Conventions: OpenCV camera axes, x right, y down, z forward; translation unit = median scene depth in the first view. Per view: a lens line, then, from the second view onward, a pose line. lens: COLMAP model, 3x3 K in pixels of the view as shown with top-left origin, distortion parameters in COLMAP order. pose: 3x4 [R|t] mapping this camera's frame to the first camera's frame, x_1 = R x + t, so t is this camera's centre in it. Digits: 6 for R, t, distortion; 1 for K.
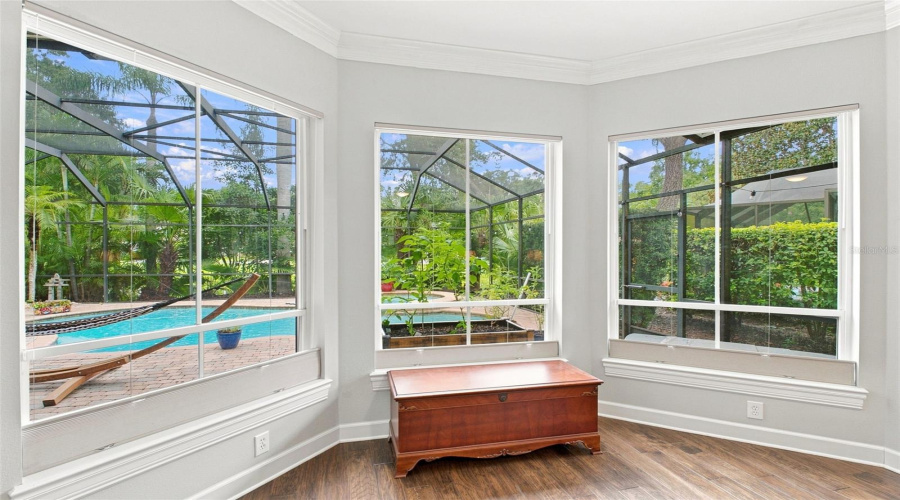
lens RADIAL K [[417.4, 0, 450.9], [0, 417.4, 251.3], [0, 0, 1]] dist [-0.013008, -0.001152]
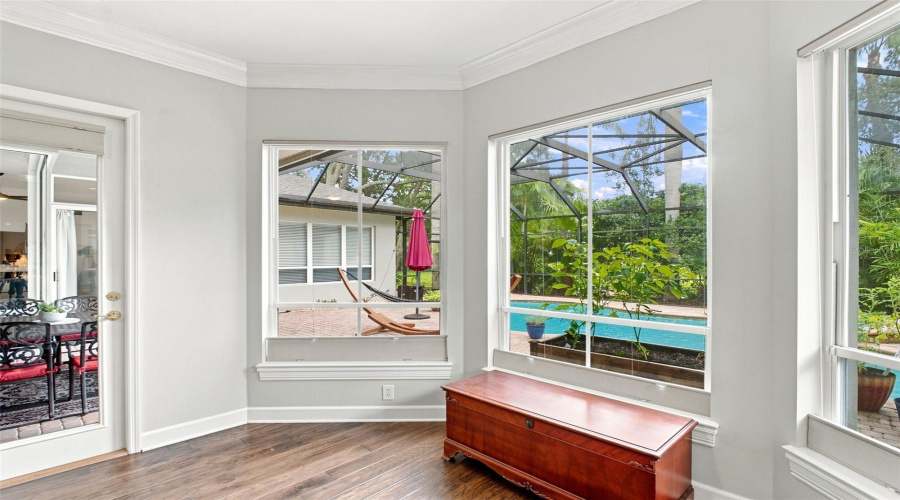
lens RADIAL K [[417.4, 0, 451.3], [0, 417.4, 252.2], [0, 0, 1]] dist [-0.013008, -0.001152]
pose [[0.507558, -0.014679, -0.861493, 0.631147], [0.008232, 0.999892, -0.012187, 0.003507], [0.861578, -0.000906, 0.507624, 0.333277]]
